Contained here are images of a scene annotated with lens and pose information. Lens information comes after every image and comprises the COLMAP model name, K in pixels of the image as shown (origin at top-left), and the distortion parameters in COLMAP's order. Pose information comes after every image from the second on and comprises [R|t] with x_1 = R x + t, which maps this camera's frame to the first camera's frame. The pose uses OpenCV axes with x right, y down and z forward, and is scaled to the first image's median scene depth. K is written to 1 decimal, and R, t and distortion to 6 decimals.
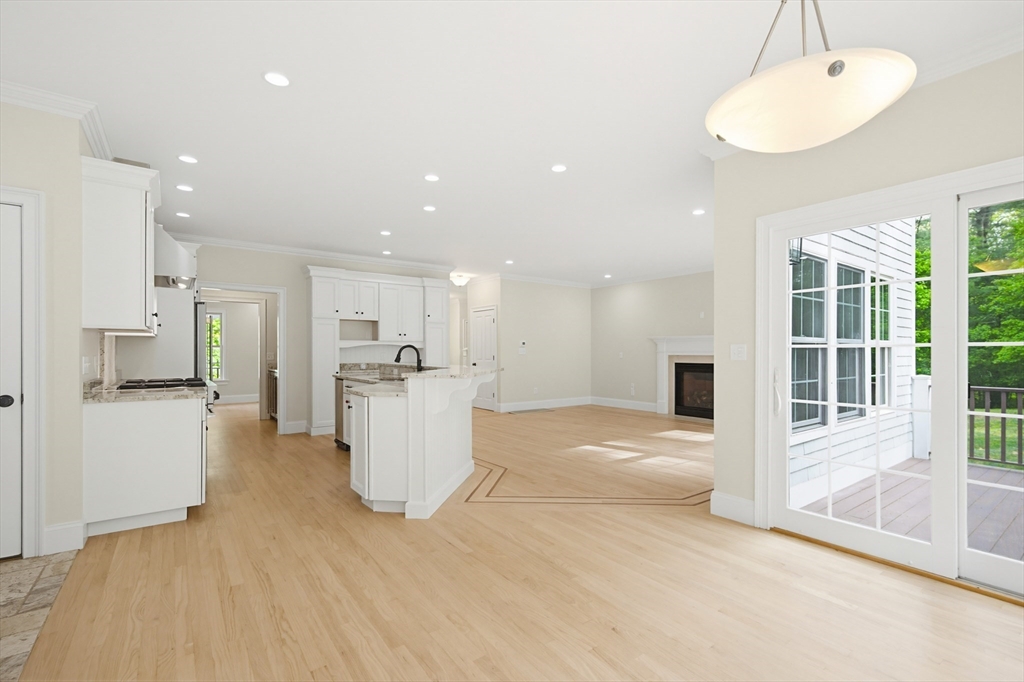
lens RADIAL K [[469.9, 0, 526.2], [0, 469.9, 349.9], [0, 0, 1]] dist [0.006795, 0.000253]
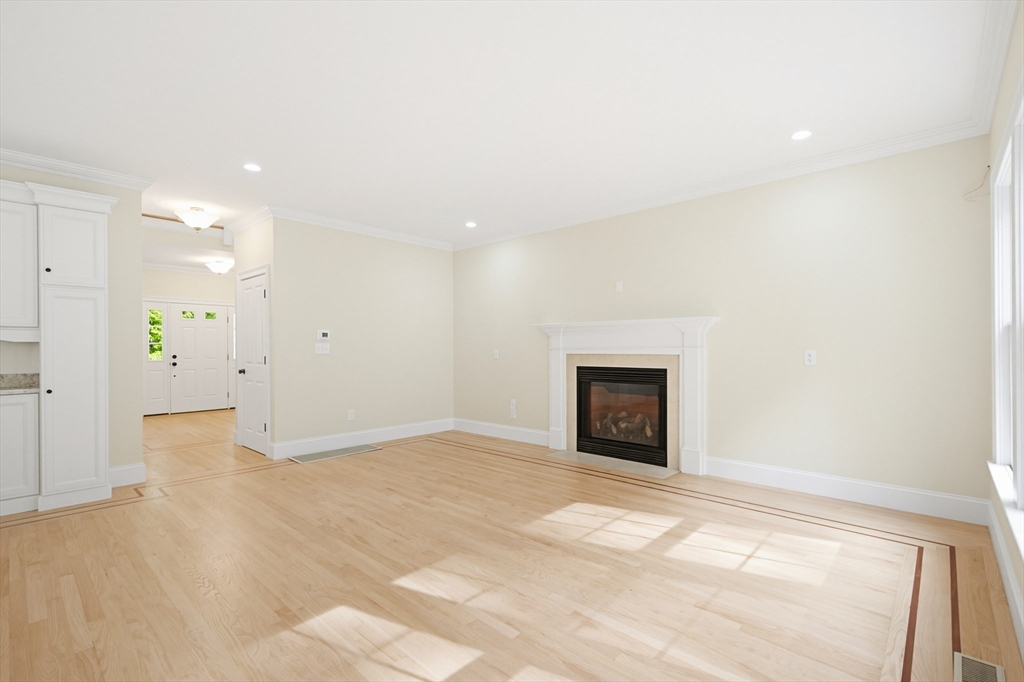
lens RADIAL K [[469.9, 0, 526.2], [0, 469.9, 349.9], [0, 0, 1]] dist [0.006795, 0.000253]
pose [[0.982381, -0.003710, 0.186852, 0.168890], [0.002649, 0.999979, 0.005927, 0.002563], [-0.186870, -0.005327, 0.982370, 0.506581]]
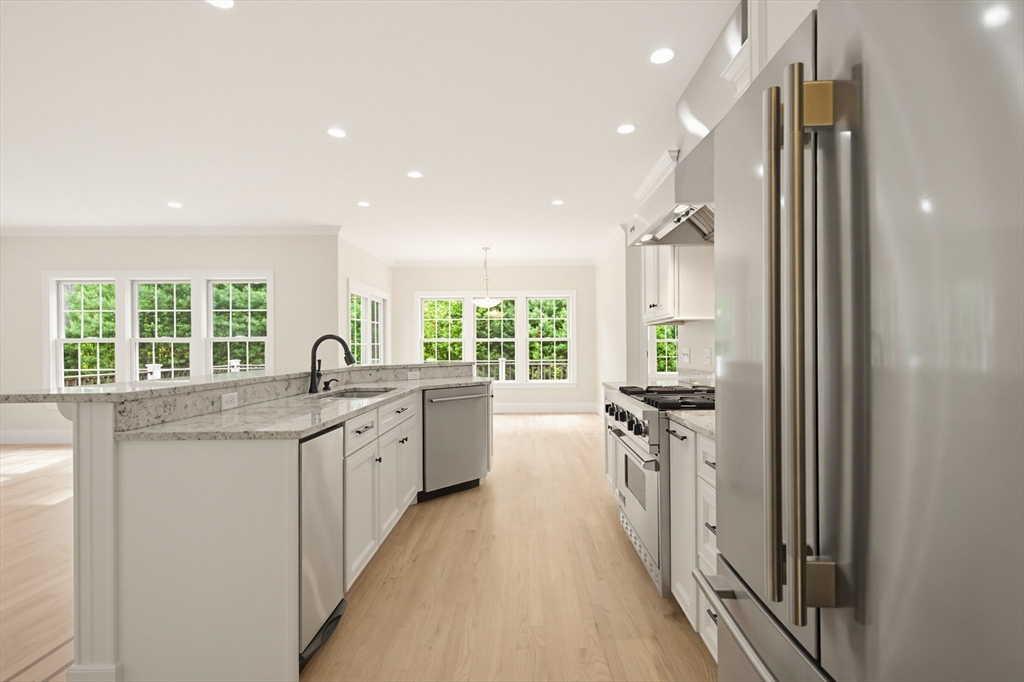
lens RADIAL K [[469.9, 0, 526.2], [0, 469.9, 349.9], [0, 0, 1]] dist [0.006795, 0.000253]
pose [[-0.801925, 0.004544, 0.597408, -0.564668], [0.006136, 0.999981, 0.000630, 0.006529], [-0.597393, 0.004170, -0.801938, 0.943311]]
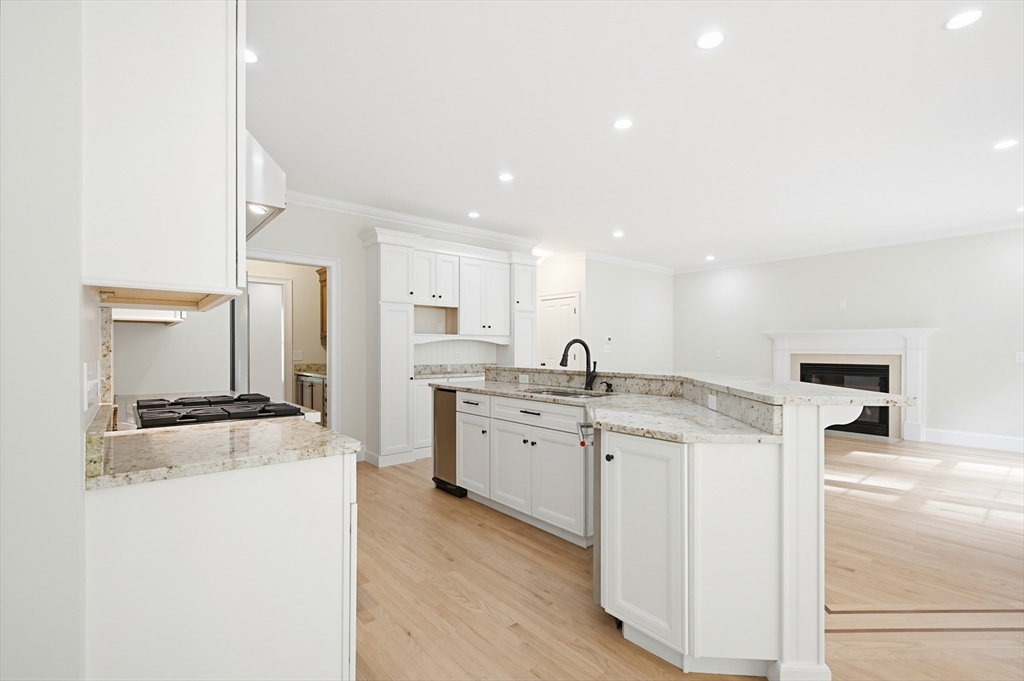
lens RADIAL K [[469.9, 0, 526.2], [0, 469.9, 349.4], [0, 0, 1]] dist [0.006795, 0.000253]
pose [[0.997973, 0.001422, 0.063616, -0.261621], [-0.001703, 0.999989, 0.004367, 0.000587], [-0.063609, -0.004466, 0.997965, 0.258702]]
